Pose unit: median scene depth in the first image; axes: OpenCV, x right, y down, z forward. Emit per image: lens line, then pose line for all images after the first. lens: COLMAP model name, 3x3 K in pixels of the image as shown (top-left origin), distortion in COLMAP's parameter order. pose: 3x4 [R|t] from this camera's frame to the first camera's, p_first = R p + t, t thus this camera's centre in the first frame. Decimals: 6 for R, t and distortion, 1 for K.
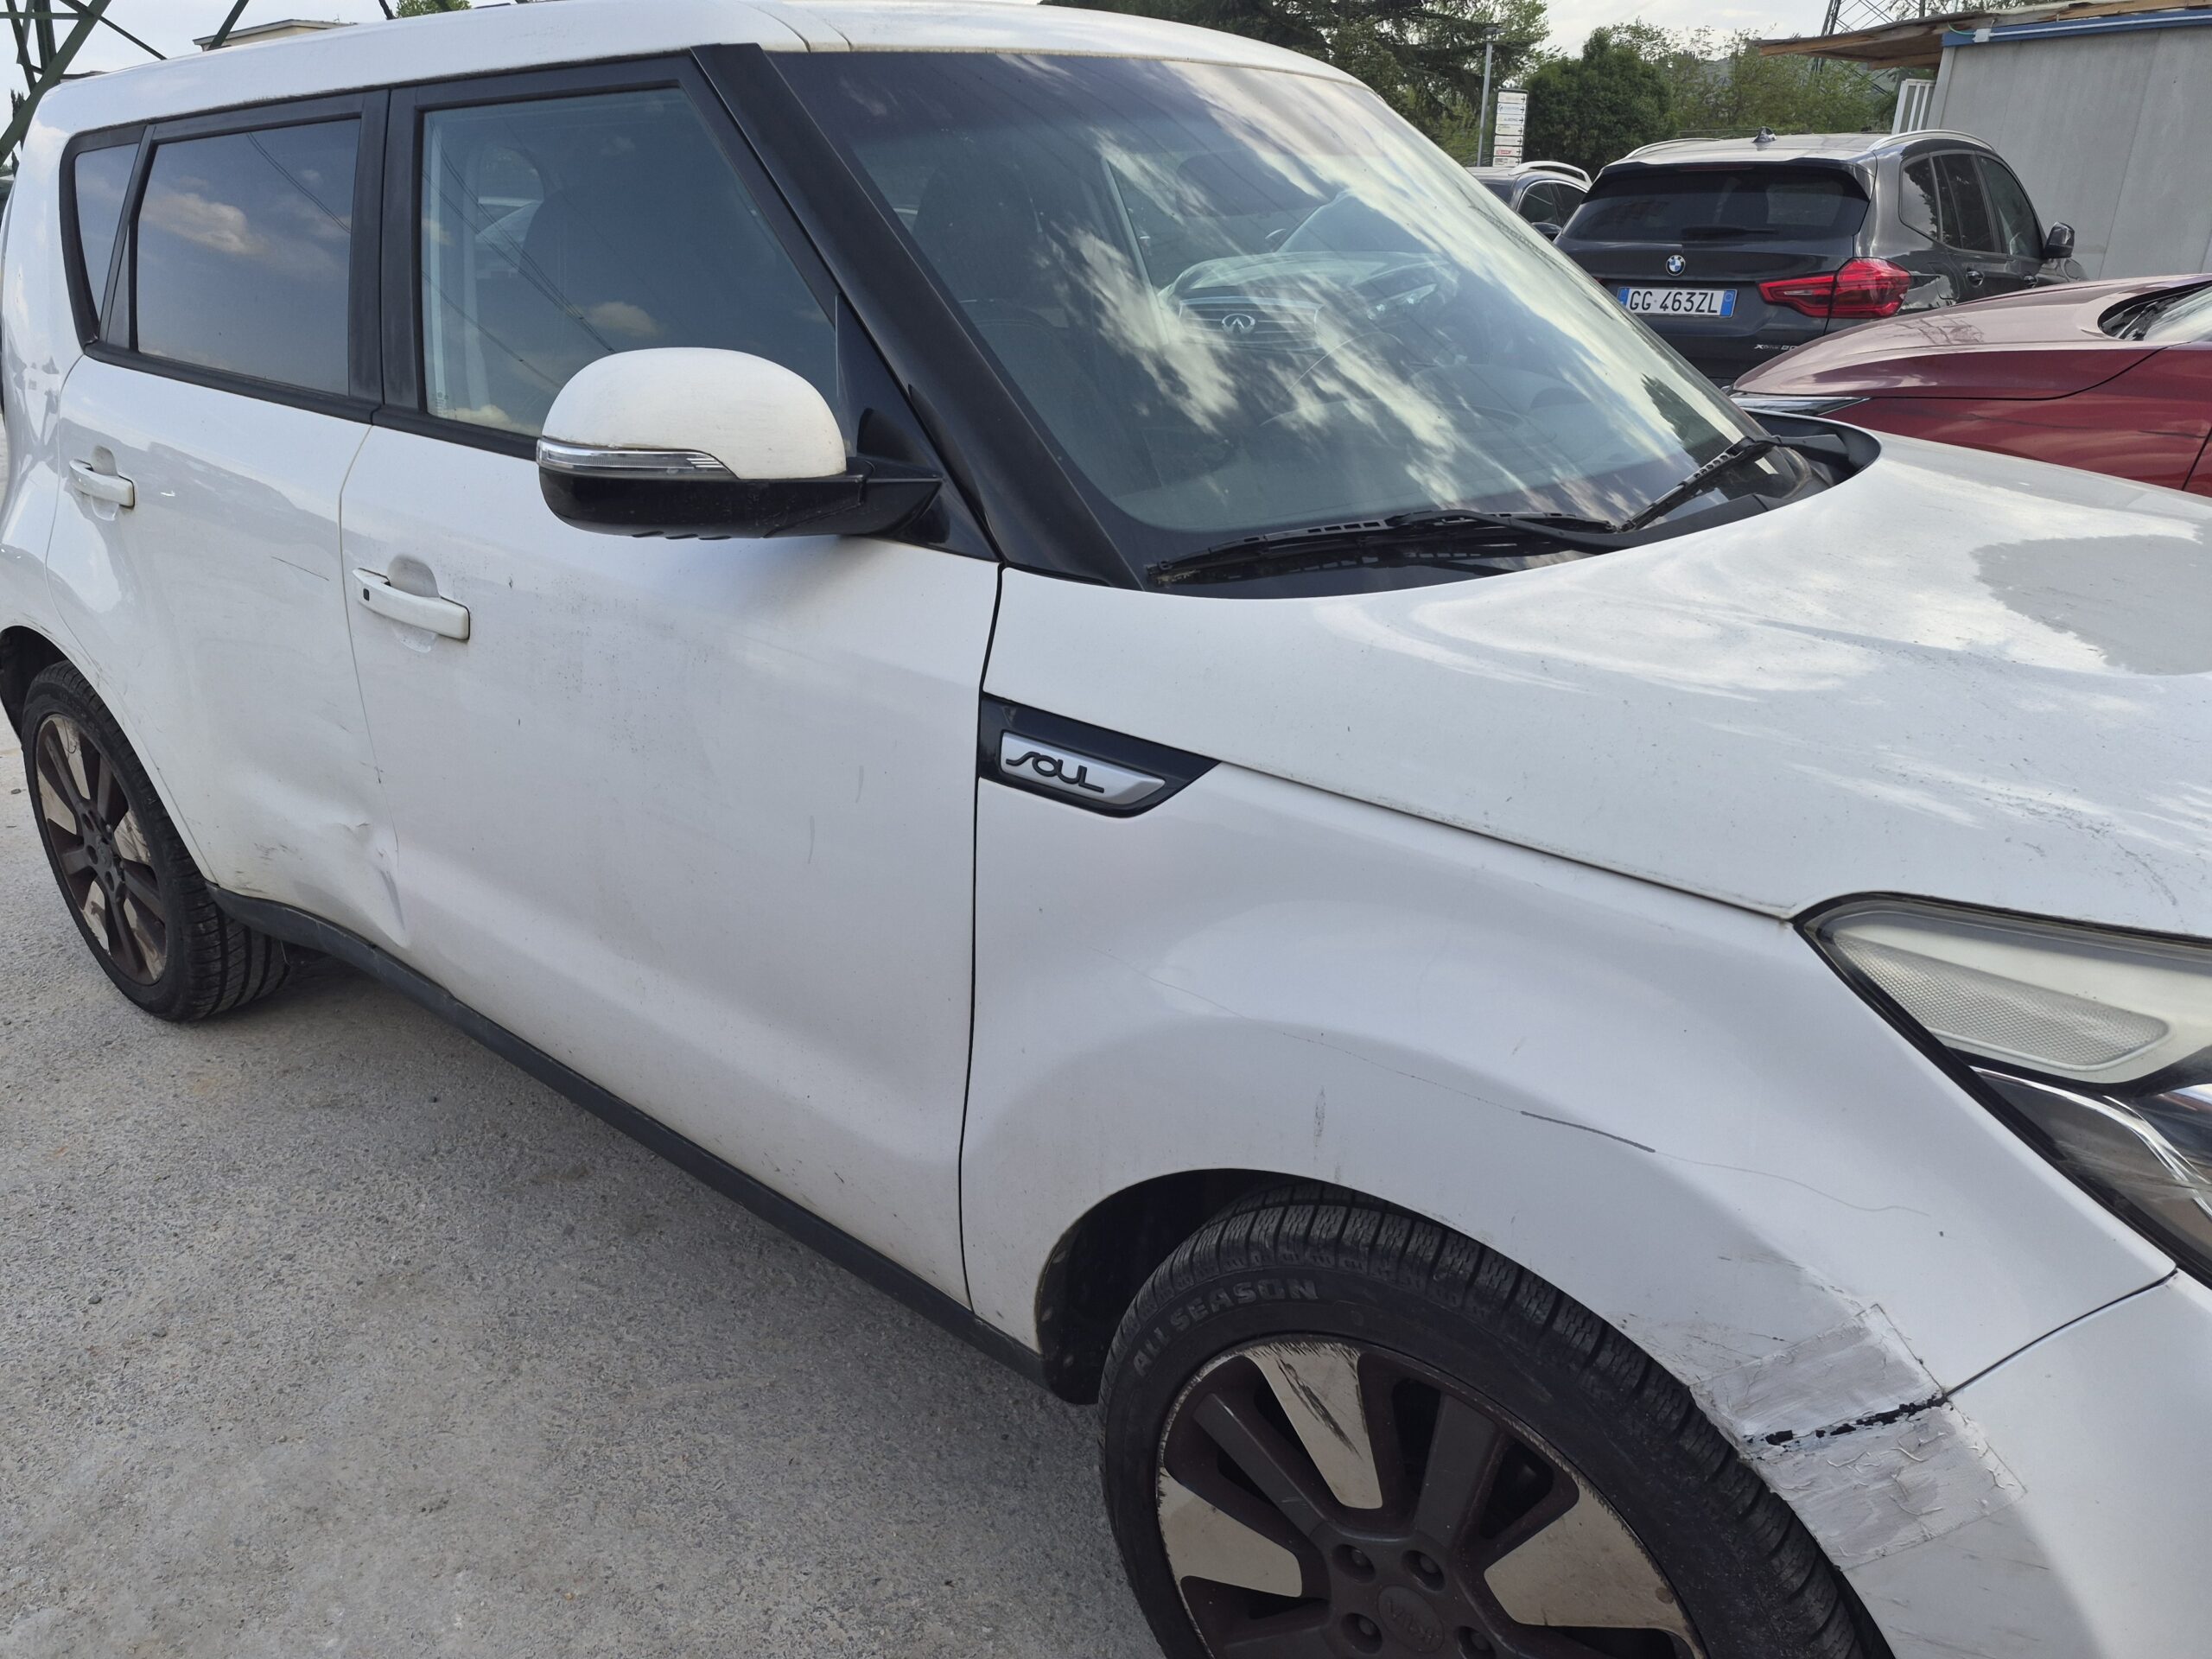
lens RADIAL K [[1525.9, 0, 1086.4], [0, 1525.9, 826.1], [0, 0, 1]] dist [0.114092, -0.128167]
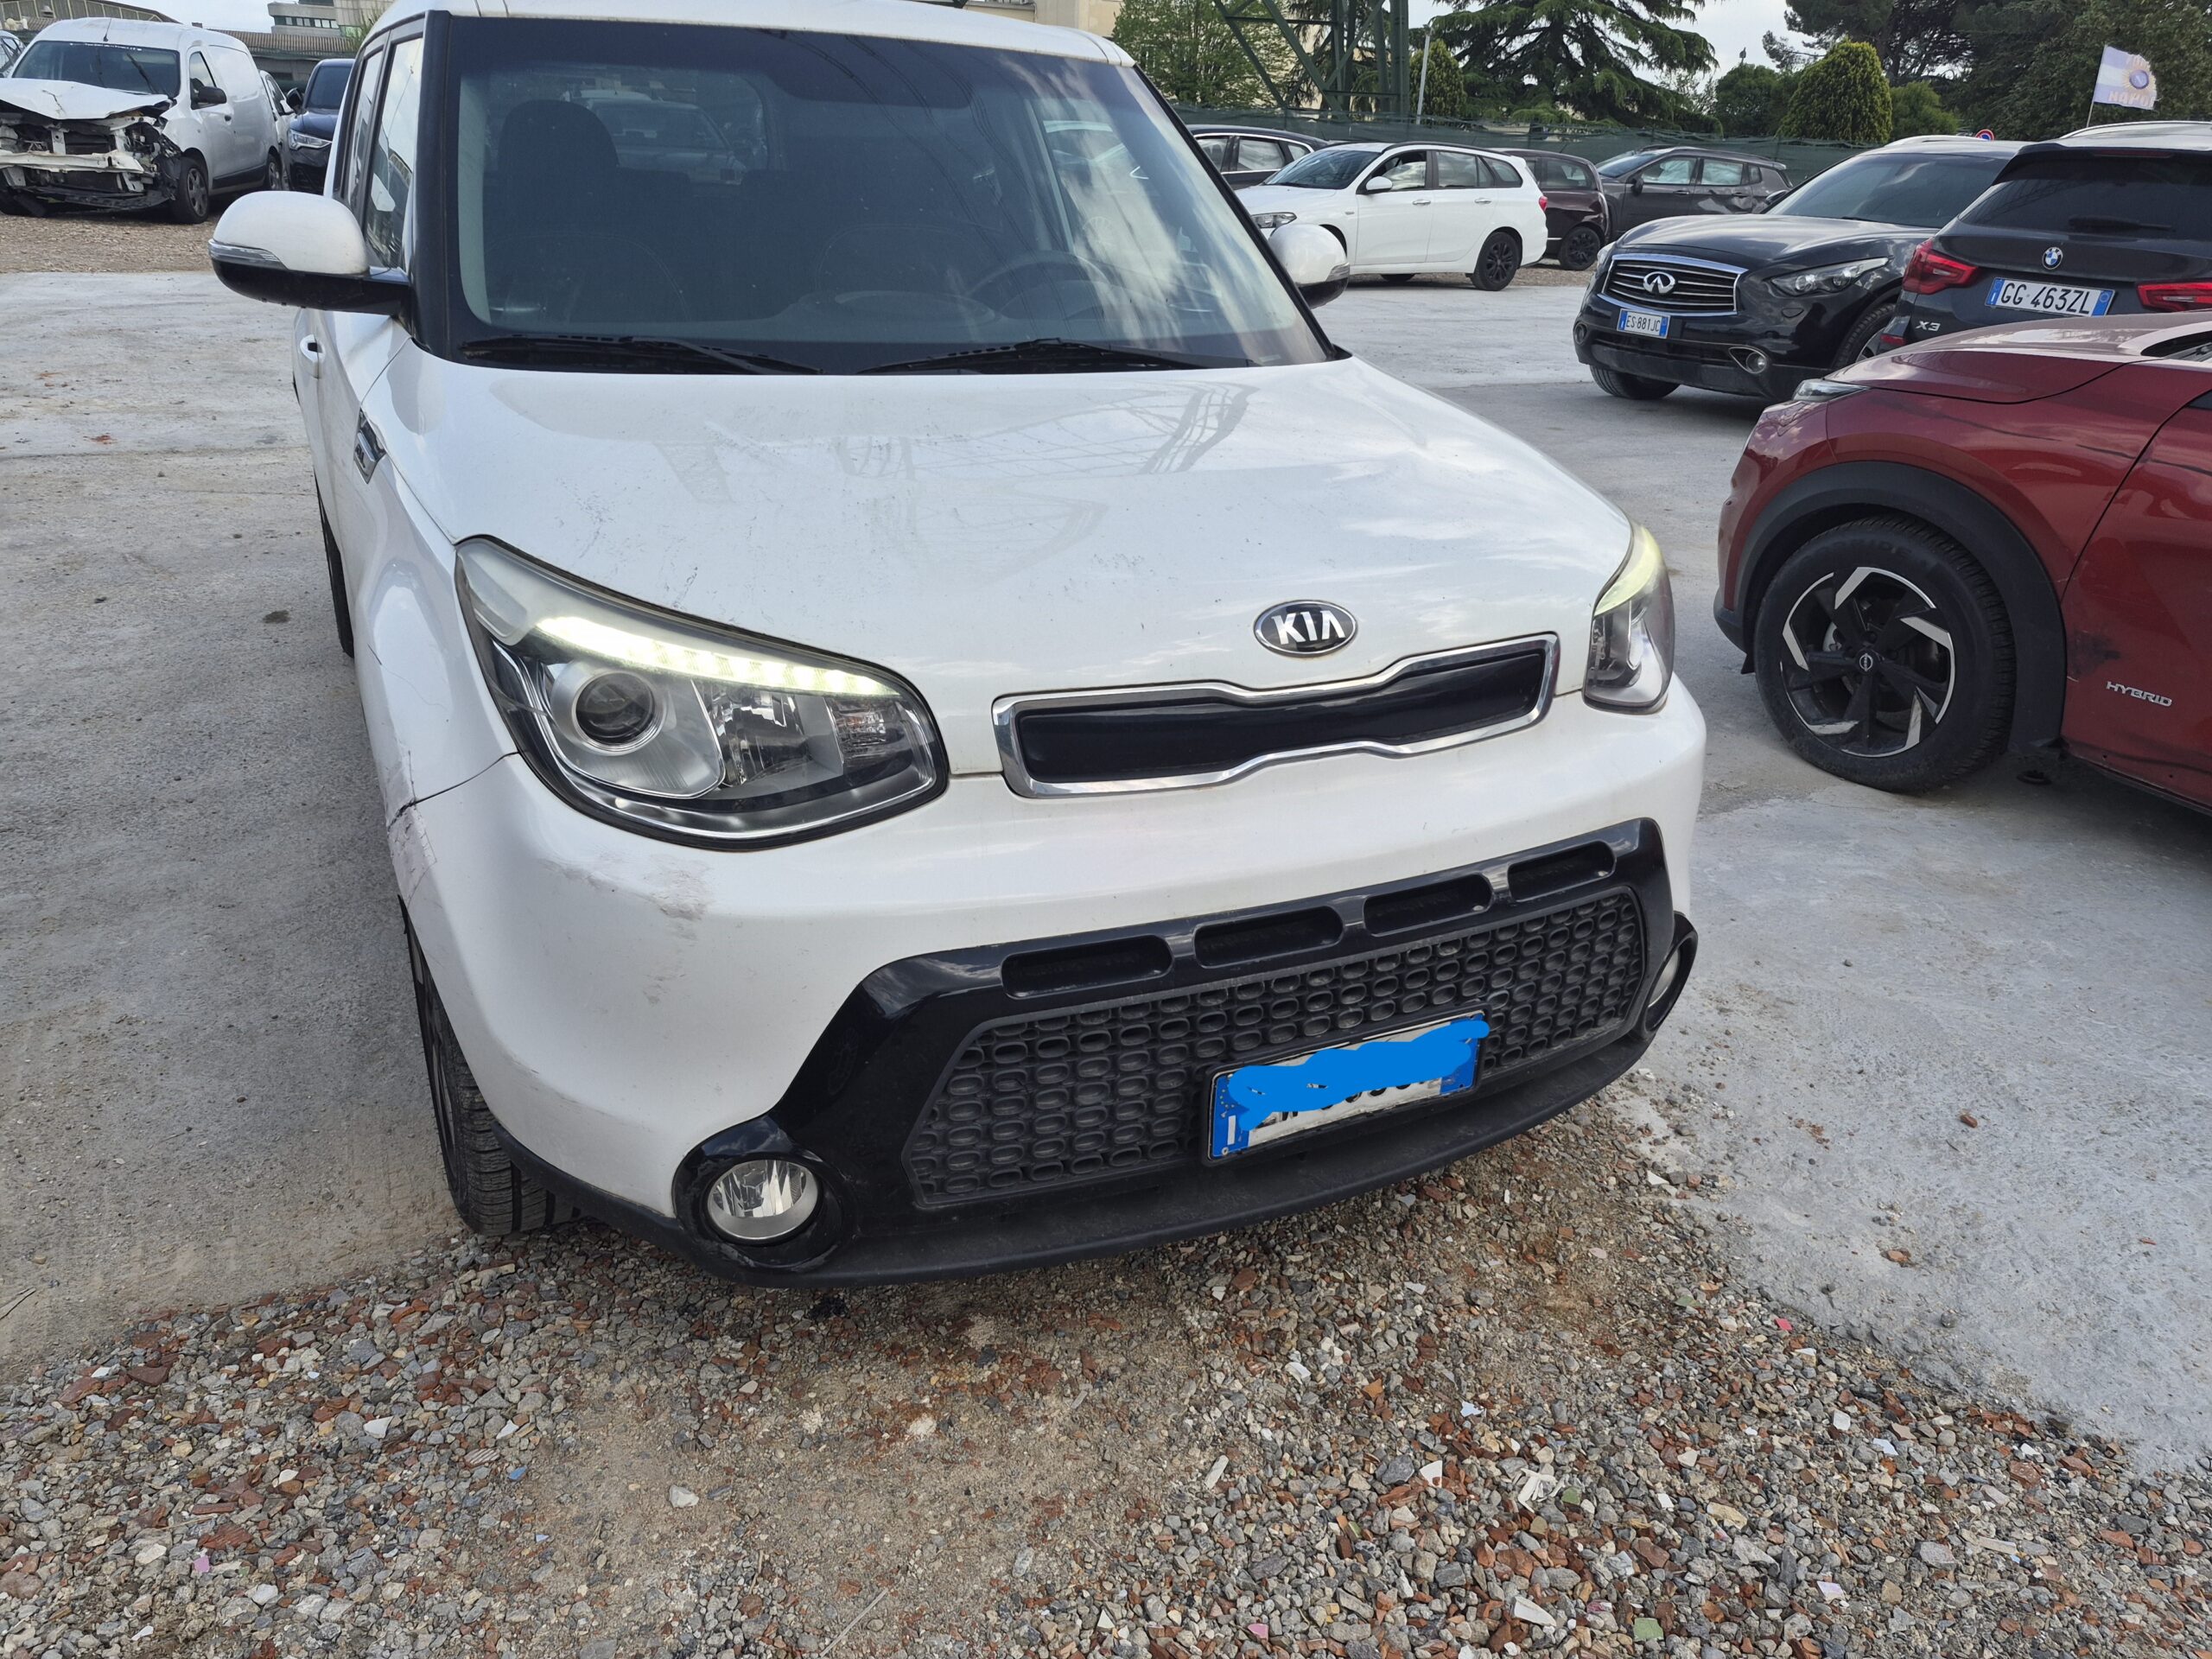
lens RADIAL K [[1521.8, 0, 1080.6], [0, 1521.8, 807.0], [0, 0, 1]] dist [0.114506, -0.134230]
pose [[0.911107, 0.212213, -0.353340, 1.338804], [-0.203114, 0.977119, 0.063106, 0.070751], [0.358647, 0.014272, 0.933364, -0.286986]]
